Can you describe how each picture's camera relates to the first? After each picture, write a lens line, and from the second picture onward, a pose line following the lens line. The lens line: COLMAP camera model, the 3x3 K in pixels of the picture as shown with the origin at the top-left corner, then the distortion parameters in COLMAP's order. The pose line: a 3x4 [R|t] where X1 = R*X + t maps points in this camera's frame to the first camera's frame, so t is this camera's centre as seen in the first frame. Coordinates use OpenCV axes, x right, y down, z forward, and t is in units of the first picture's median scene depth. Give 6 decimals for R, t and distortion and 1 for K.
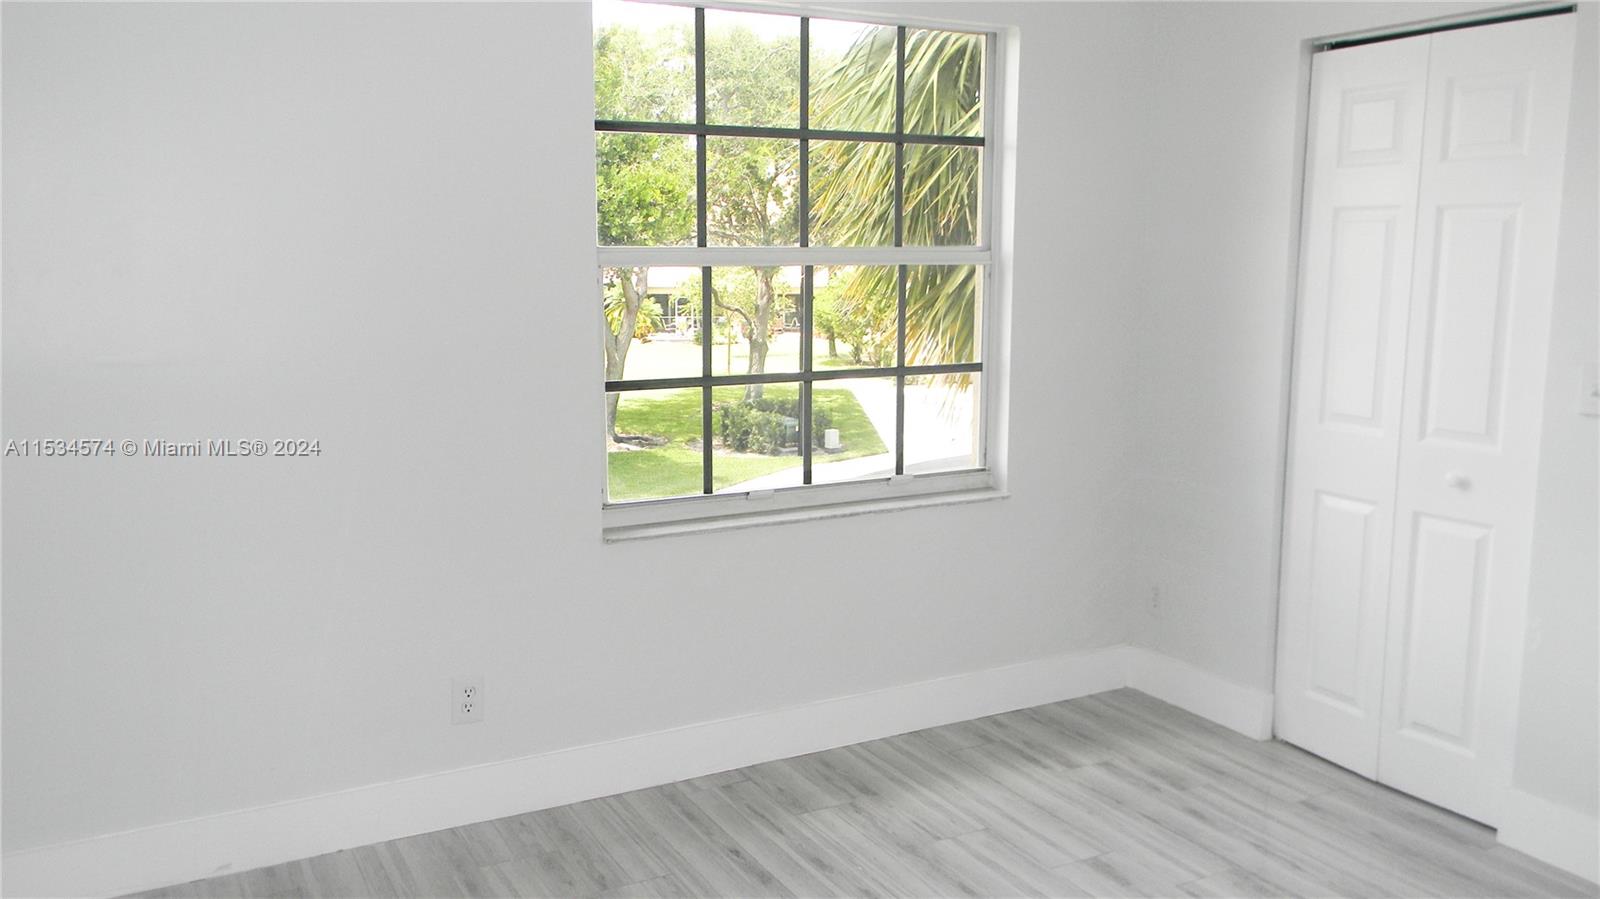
lens RADIAL K [[1288.2, 0, 794.3], [0, 1288.2, 449.2], [0, 0, 1]] dist [0.008079, -0.019492]
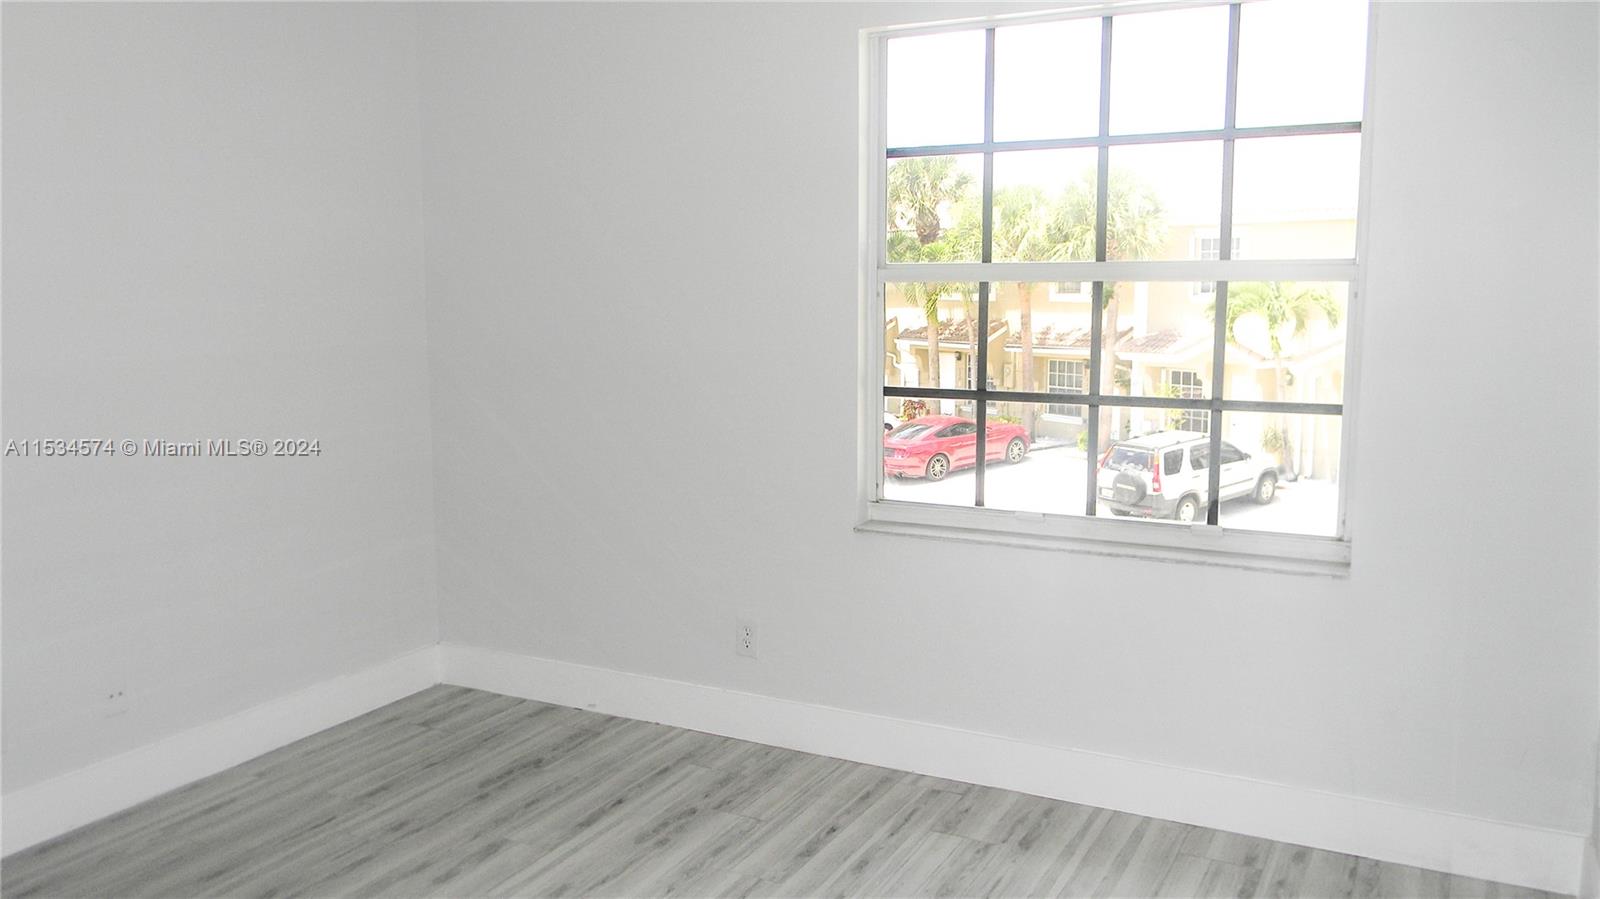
lens RADIAL K [[1288.2, 0, 794.4], [0, 1288.2, 452.9], [0, 0, 1]] dist [0.008079, -0.019492]
pose [[0.553198, 0.109558, -0.825814, 0.698997], [-0.120998, 0.991369, 0.050467, -0.041478], [0.824215, 0.072003, 0.561680, 0.315796]]
